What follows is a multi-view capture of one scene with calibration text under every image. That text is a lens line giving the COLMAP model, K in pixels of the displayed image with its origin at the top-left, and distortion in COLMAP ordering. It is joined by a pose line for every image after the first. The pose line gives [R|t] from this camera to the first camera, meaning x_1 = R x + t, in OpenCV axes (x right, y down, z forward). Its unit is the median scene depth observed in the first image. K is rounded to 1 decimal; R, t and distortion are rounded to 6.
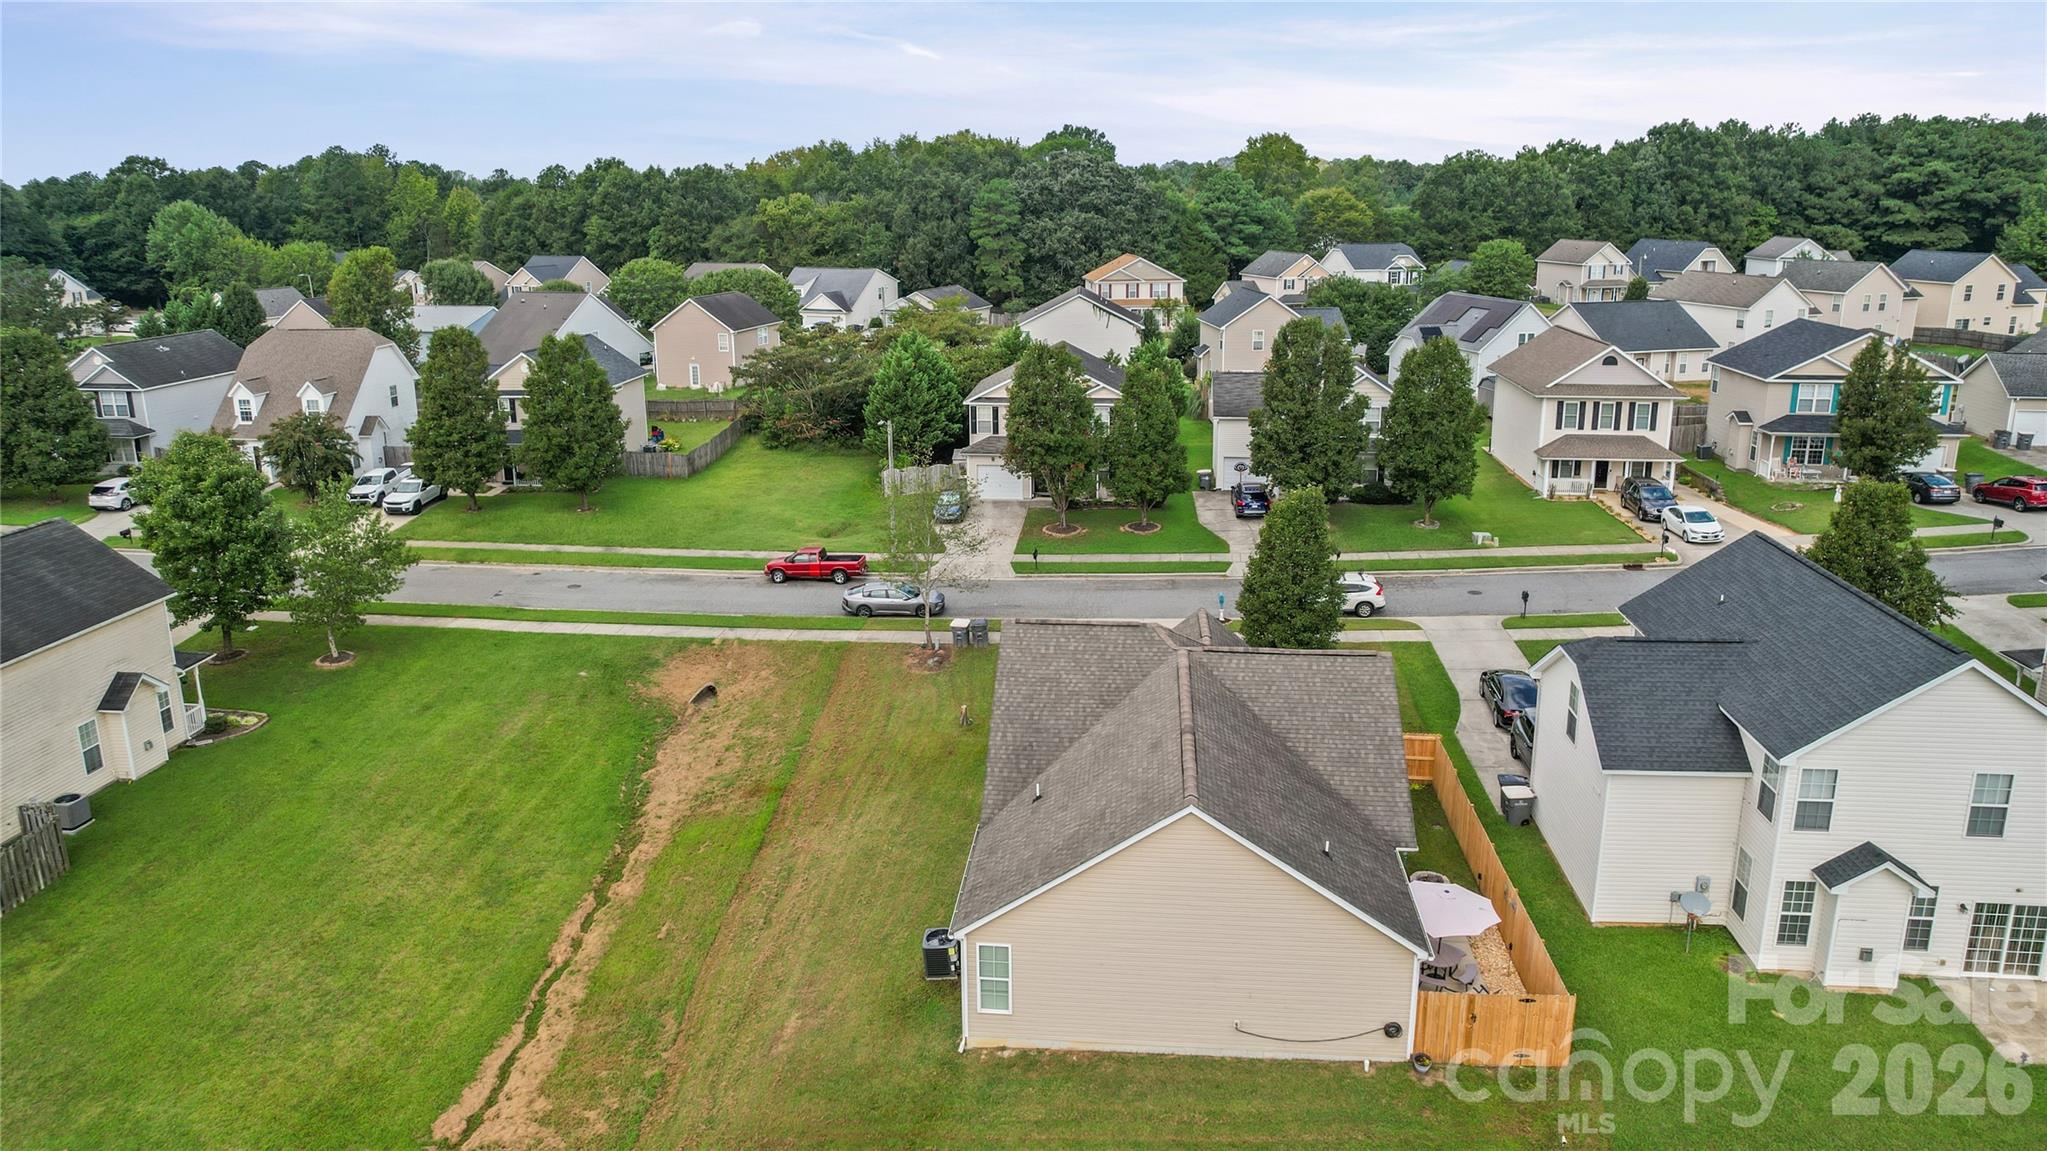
lens RADIAL K [[1307.2, 0, 1027.4], [0, 1307.2, 518.1], [0, 0, 1]] dist [-0.077533, 0.078469]
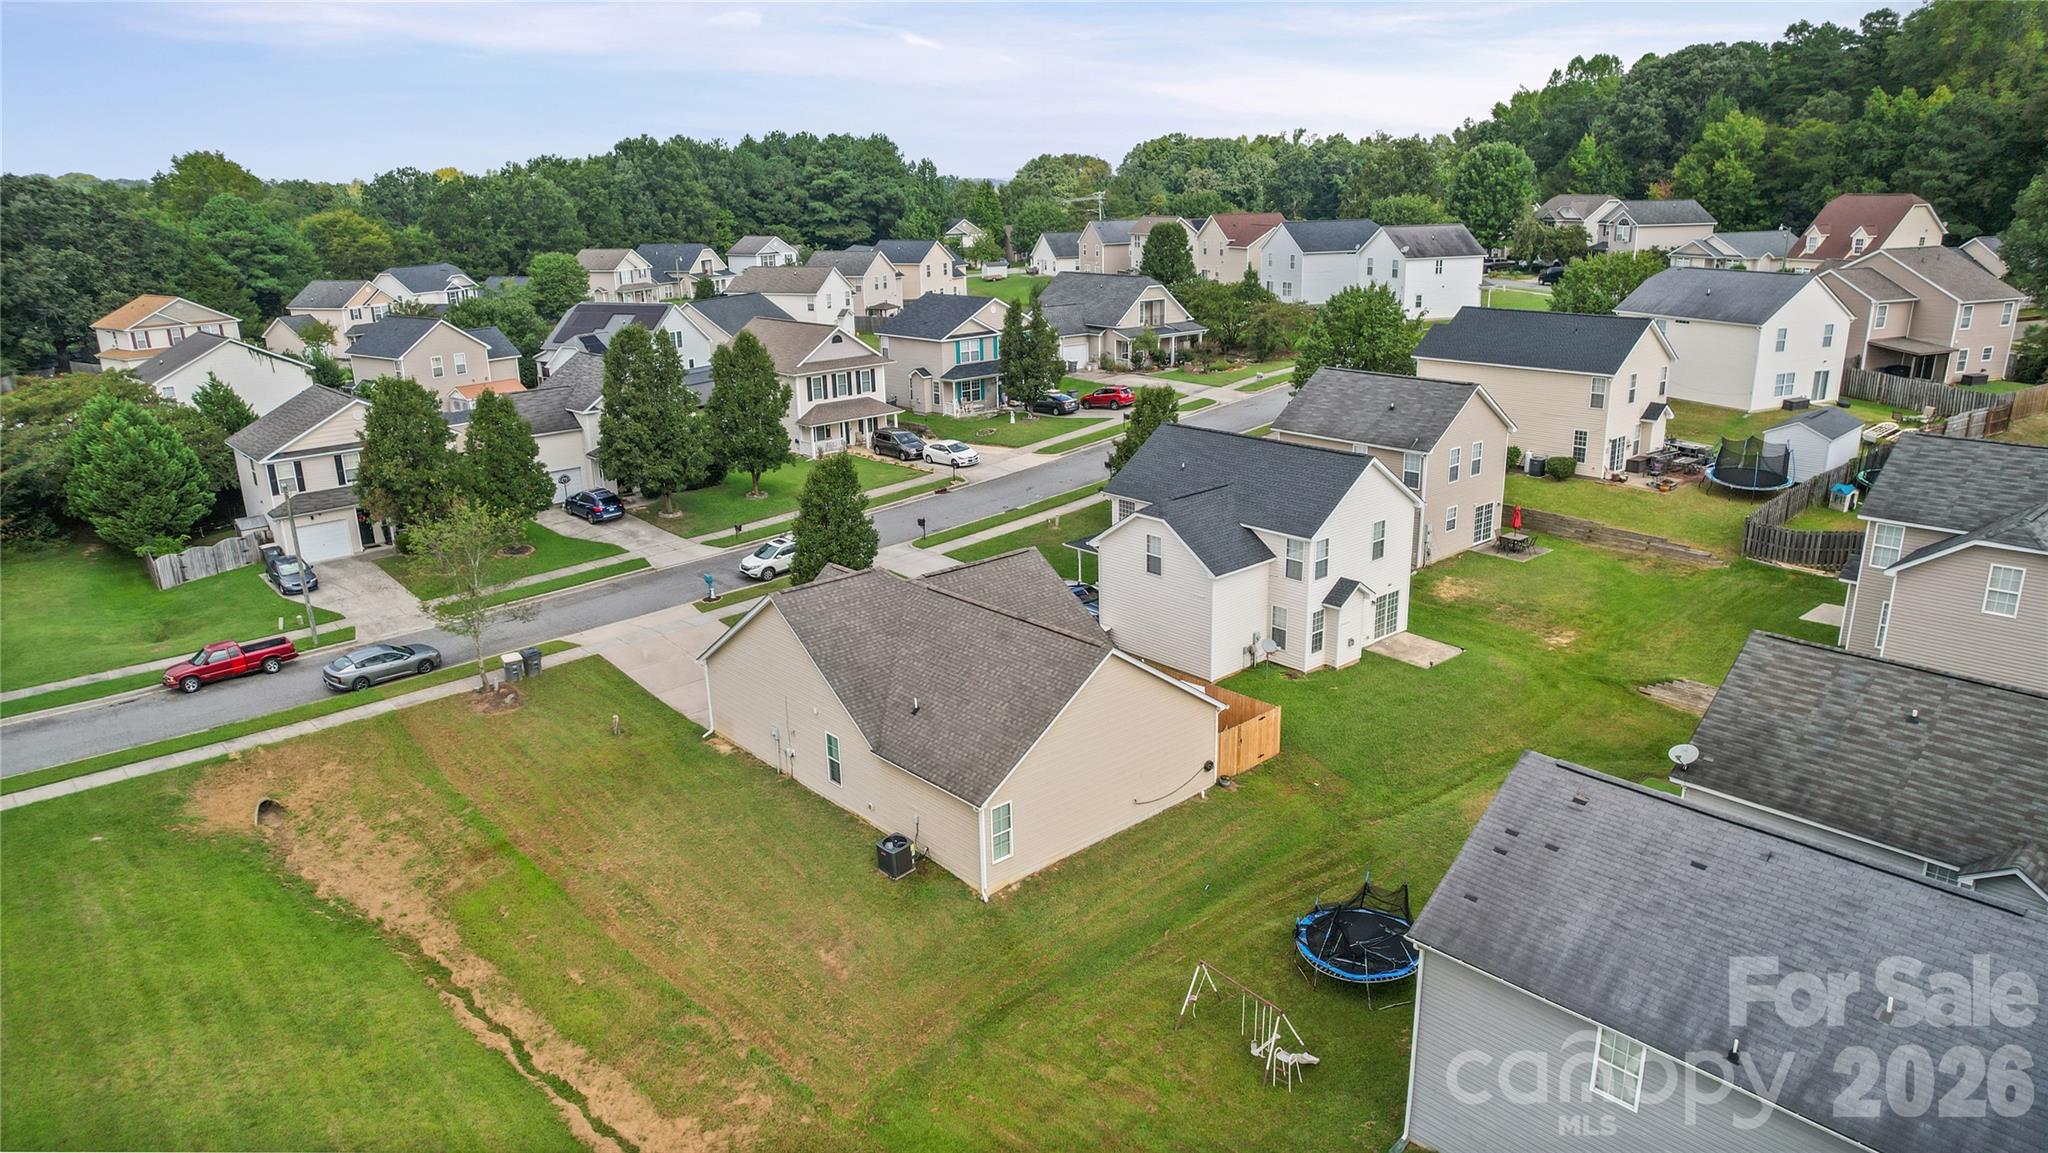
lens RADIAL K [[1265.4, 0, 1024.0], [0, 1265.4, 576.5], [0, 0, 1]] dist [-0.064961, 0.058658]
pose [[0.702065, -0.224516, 0.675794, -0.276754], [0.197030, 0.973194, 0.118630, -0.010619], [-0.684313, 0.049866, 0.727482, 0.026023]]
